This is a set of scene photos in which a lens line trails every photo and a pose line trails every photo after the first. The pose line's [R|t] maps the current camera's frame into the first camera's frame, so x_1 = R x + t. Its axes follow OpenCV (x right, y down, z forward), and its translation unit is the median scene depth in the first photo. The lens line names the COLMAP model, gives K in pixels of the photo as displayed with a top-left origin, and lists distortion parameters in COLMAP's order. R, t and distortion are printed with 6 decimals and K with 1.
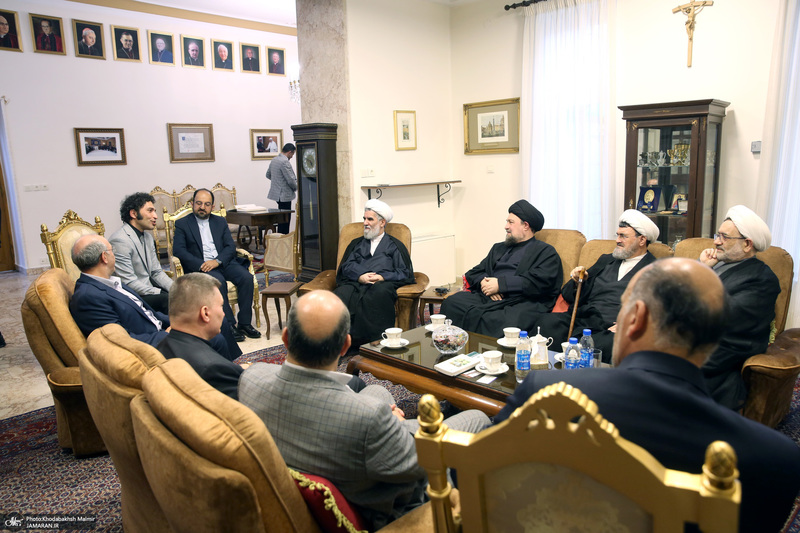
lens RADIAL K [[567.3, 0, 400.0], [0, 567.3, 266.5], [0, 0, 1]] dist [-0.110658, 0.106664]
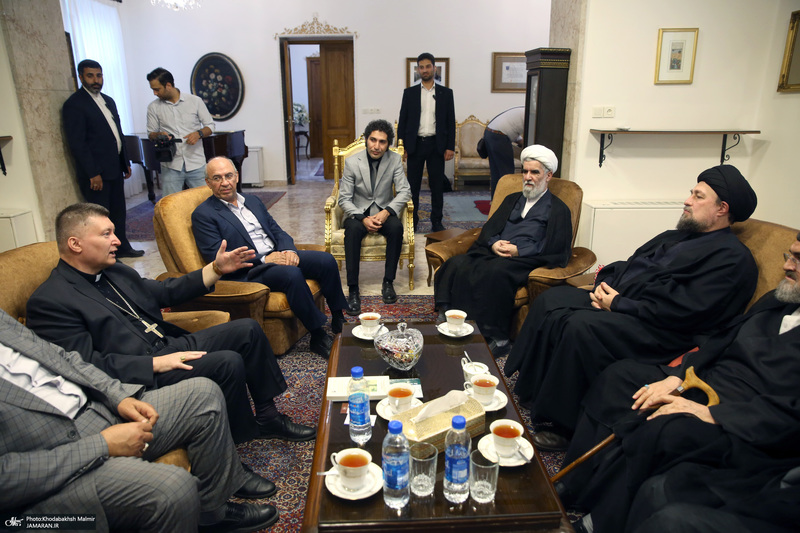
lens RADIAL K [[546.8, 0, 400.0], [0, 546.8, 266.5], [0, 0, 1]] dist [-0.110143, 0.087230]
pose [[0.741159, 0.220143, -0.634209, 0.244104], [-0.138733, 0.974538, 0.176147, -0.045765], [0.656838, -0.042567, 0.752829, 0.229894]]
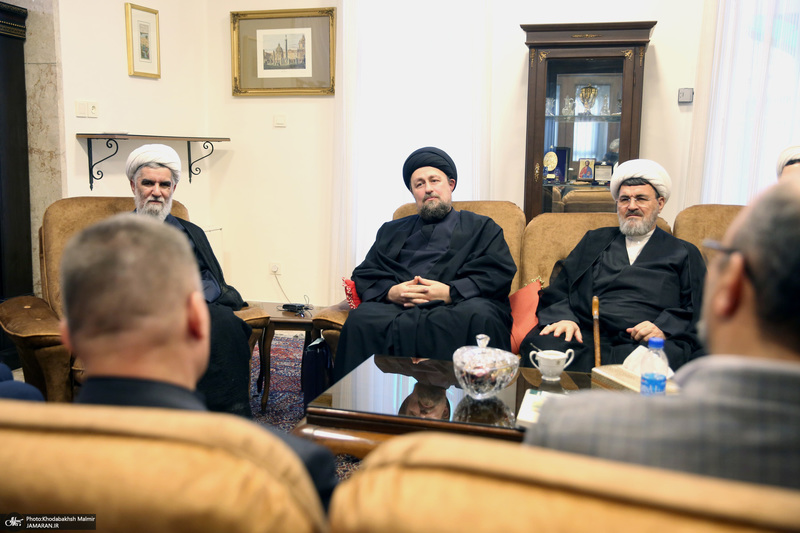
lens RADIAL K [[804.1, 0, 400.0], [0, 804.1, 266.5], [0, 0, 1]] dist [0.017888, 0.020214]
pose [[0.870451, -0.026755, 0.491528, -0.173356], [0.048349, 0.998341, -0.031281, 0.023120], [-0.489875, 0.050994, 0.870300, 0.175771]]
